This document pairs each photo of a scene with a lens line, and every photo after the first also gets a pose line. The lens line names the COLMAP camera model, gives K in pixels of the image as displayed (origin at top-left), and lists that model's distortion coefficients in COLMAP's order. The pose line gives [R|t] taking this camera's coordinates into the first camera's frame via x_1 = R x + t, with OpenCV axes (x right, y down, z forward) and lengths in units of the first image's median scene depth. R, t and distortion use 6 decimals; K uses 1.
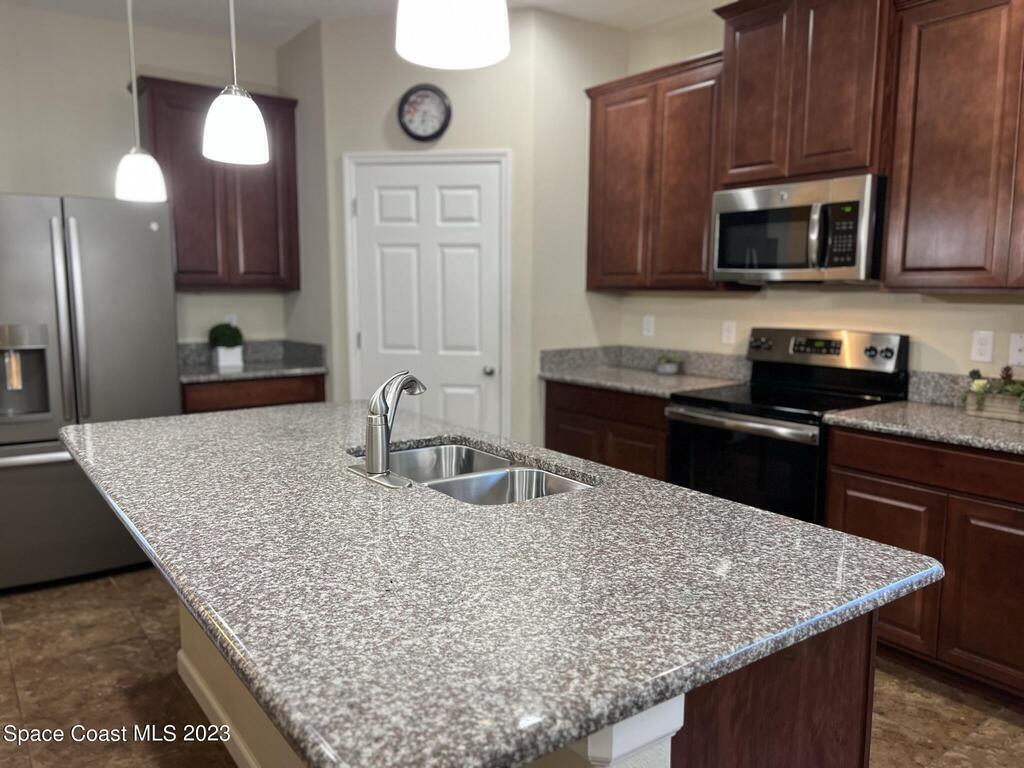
lens RADIAL K [[781.7, 0, 510.9], [0, 781.7, 381.4], [0, 0, 1]] dist [0.048793, -0.054790]
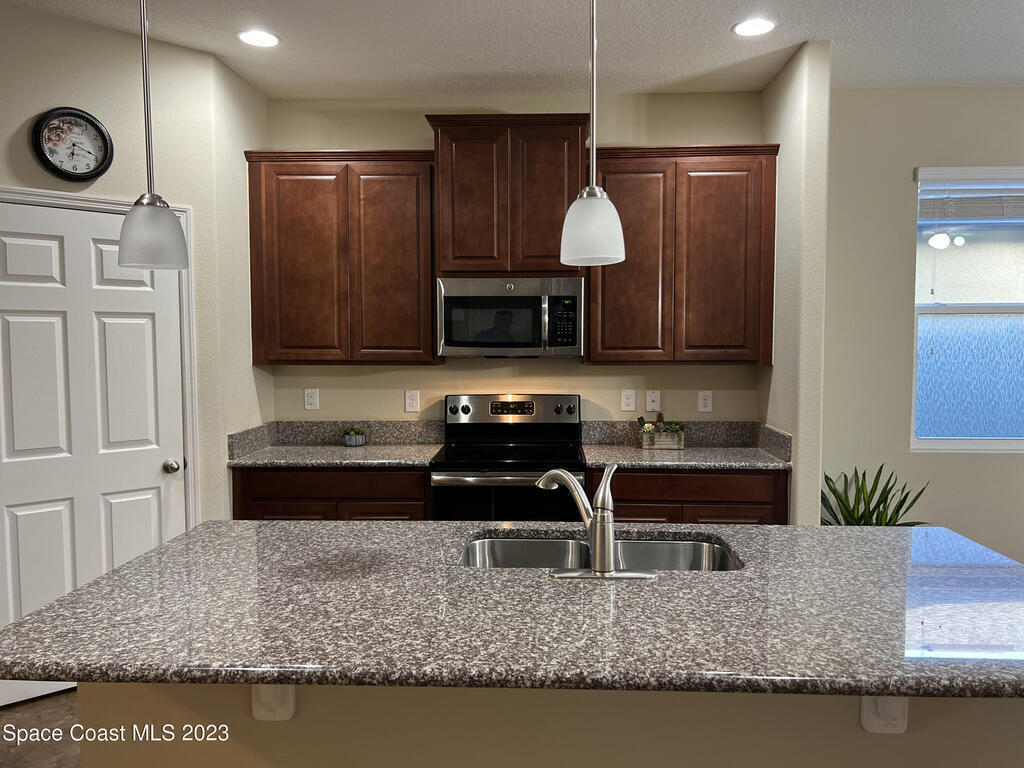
lens RADIAL K [[781.7, 0, 513.7], [0, 781.7, 387.4], [0, 0, 1]] dist [0.048793, -0.054790]
pose [[0.619639, -0.056093, 0.782880, -0.603909], [0.100167, 0.994938, -0.007995, -0.072119], [-0.778469, 0.083373, 0.622121, 0.262905]]
